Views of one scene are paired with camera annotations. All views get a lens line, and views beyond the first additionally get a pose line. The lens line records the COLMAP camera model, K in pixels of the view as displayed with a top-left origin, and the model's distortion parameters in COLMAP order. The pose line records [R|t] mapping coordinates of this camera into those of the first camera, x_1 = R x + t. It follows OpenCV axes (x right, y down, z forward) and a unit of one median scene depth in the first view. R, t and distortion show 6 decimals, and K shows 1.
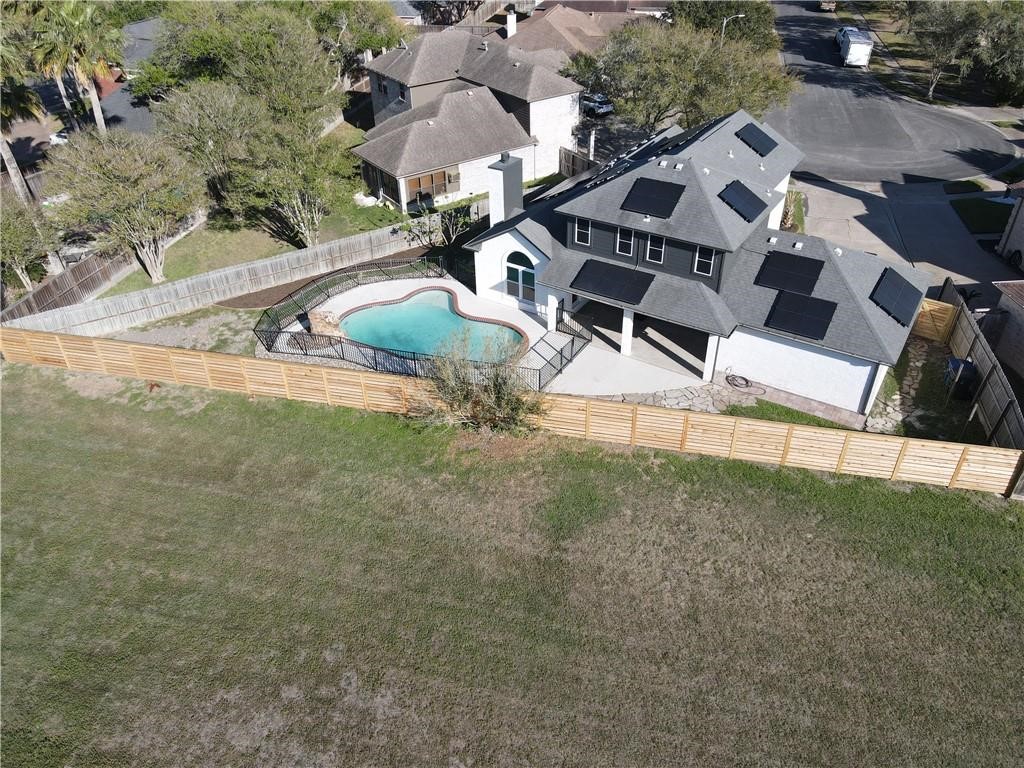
lens RADIAL K [[749.0, 0, 512.0], [0, 749.0, 384.0], [0, 0, 1]] dist [0.013100, 0.011022]
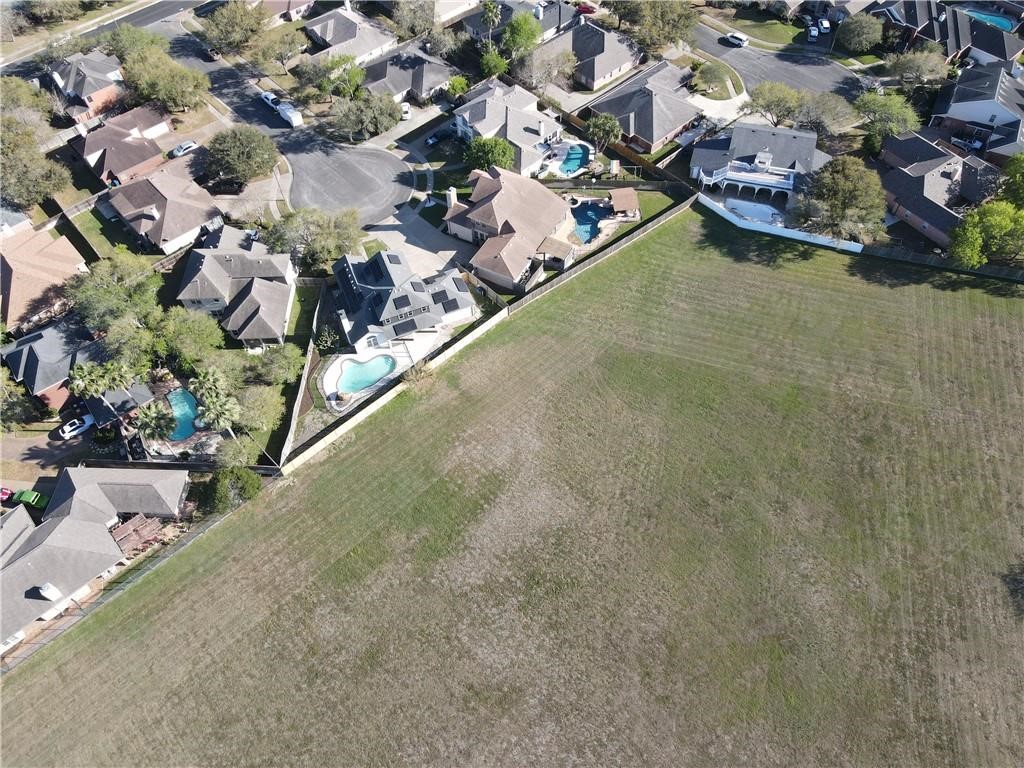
lens RADIAL K [[749.0, 0, 512.0], [0, 749.0, 384.0], [0, 0, 1]] dist [0.013100, 0.011022]
pose [[0.551887, -0.688122, 0.471072, -1.465617], [0.486950, 0.724500, 0.487831, -1.450909], [-0.676979, -0.039839, 0.734923, -1.977996]]
